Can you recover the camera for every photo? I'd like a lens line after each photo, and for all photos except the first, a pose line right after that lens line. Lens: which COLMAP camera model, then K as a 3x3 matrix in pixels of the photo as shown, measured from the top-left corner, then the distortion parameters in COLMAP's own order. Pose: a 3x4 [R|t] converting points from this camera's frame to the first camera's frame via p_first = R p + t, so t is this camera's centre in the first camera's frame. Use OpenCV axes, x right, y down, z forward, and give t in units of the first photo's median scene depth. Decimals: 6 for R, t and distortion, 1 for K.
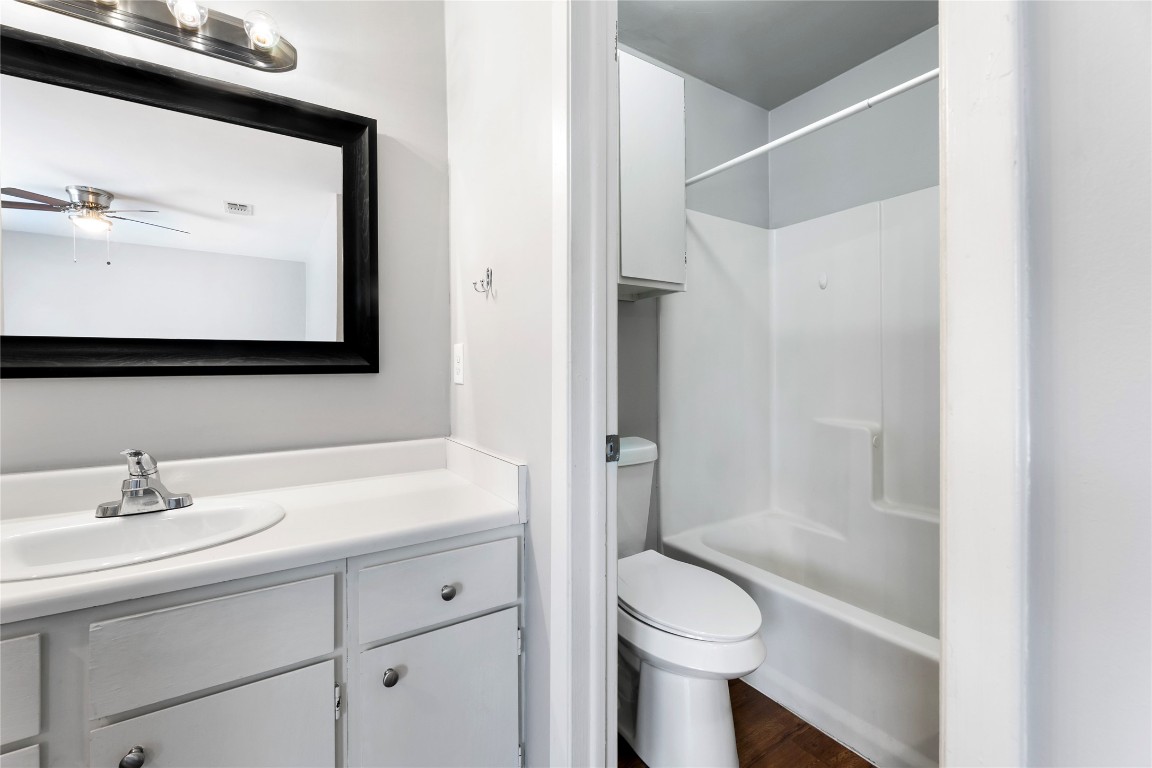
lens RADIAL K [[468.6, 0, 561.4], [0, 468.6, 393.7], [0, 0, 1]] dist [0.000047, -0.000076]
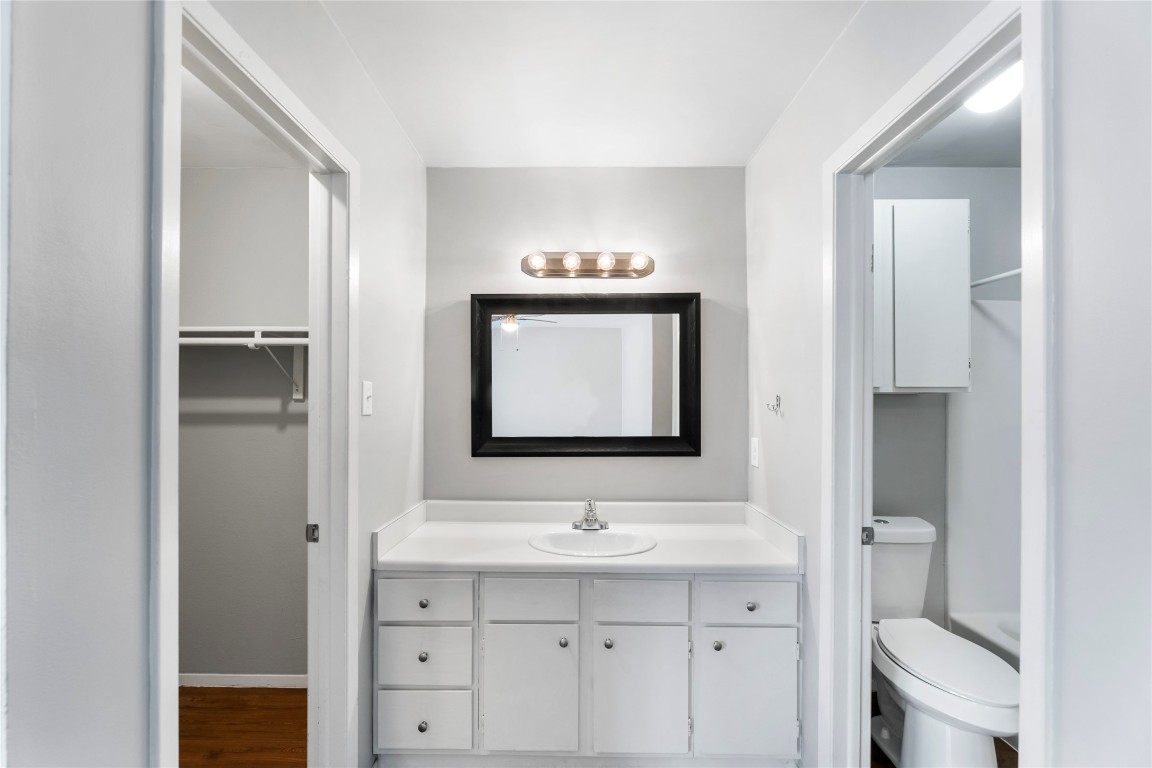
lens RADIAL K [[468.6, 0, 561.4], [0, 468.6, 393.7], [0, 0, 1]] dist [0.000047, -0.000076]
pose [[0.835040, -0.002179, -0.550185, 0.105383], [-0.026667, 0.998657, -0.044430, -0.220209], [0.549542, 0.051773, 0.833860, -0.727886]]
